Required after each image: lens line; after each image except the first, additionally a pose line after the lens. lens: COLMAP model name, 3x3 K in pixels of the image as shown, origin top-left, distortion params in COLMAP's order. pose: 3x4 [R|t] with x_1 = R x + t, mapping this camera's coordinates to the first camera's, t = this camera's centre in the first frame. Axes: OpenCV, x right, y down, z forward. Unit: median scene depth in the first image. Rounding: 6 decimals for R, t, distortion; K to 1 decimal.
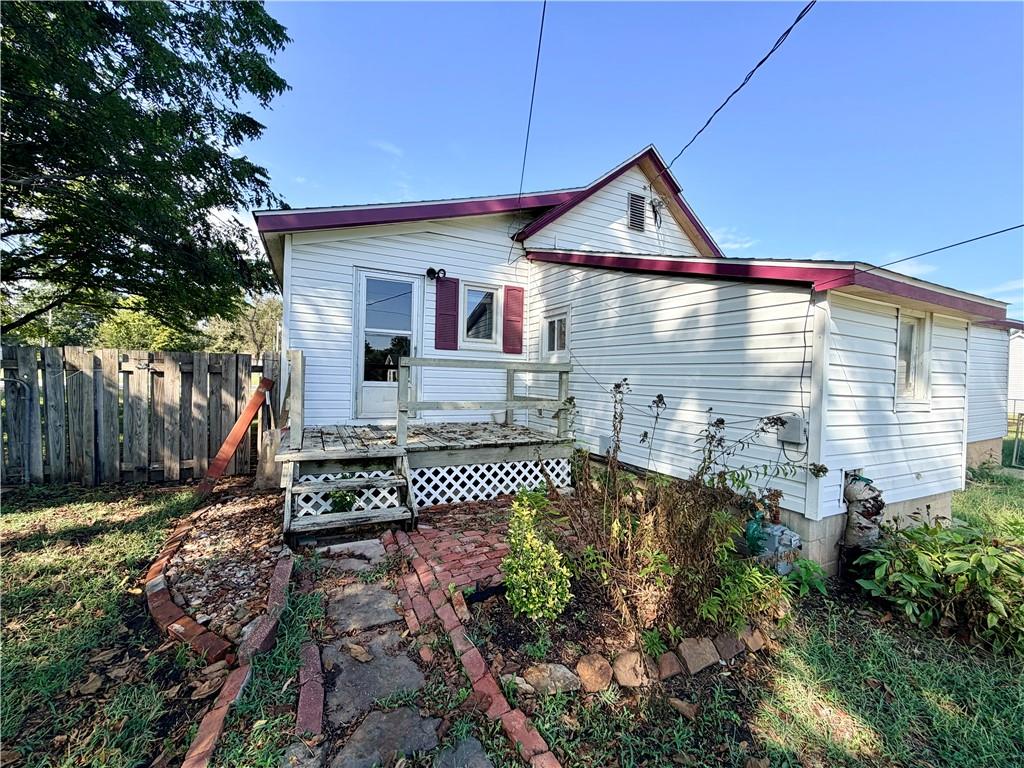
lens RADIAL K [[408.5, 0, 508.7], [0, 408.5, 384.2], [0, 0, 1]] dist [0.001800, 0.000395]
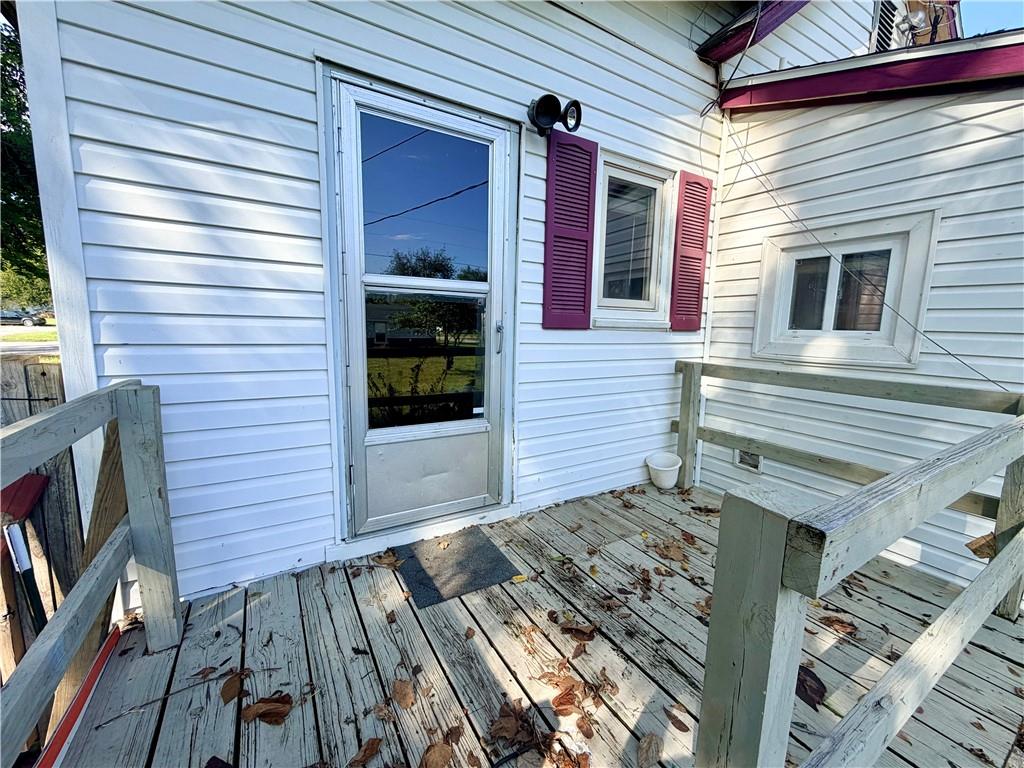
lens RADIAL K [[408.5, 0, 508.7], [0, 408.5, 384.2], [0, 0, 1]] dist [0.001800, 0.000395]
pose [[0.996676, -0.016108, 0.079864, -0.237989], [0.004959, 0.990437, 0.137879, -0.084328], [-0.081321, -0.137025, 0.987224, 0.585495]]
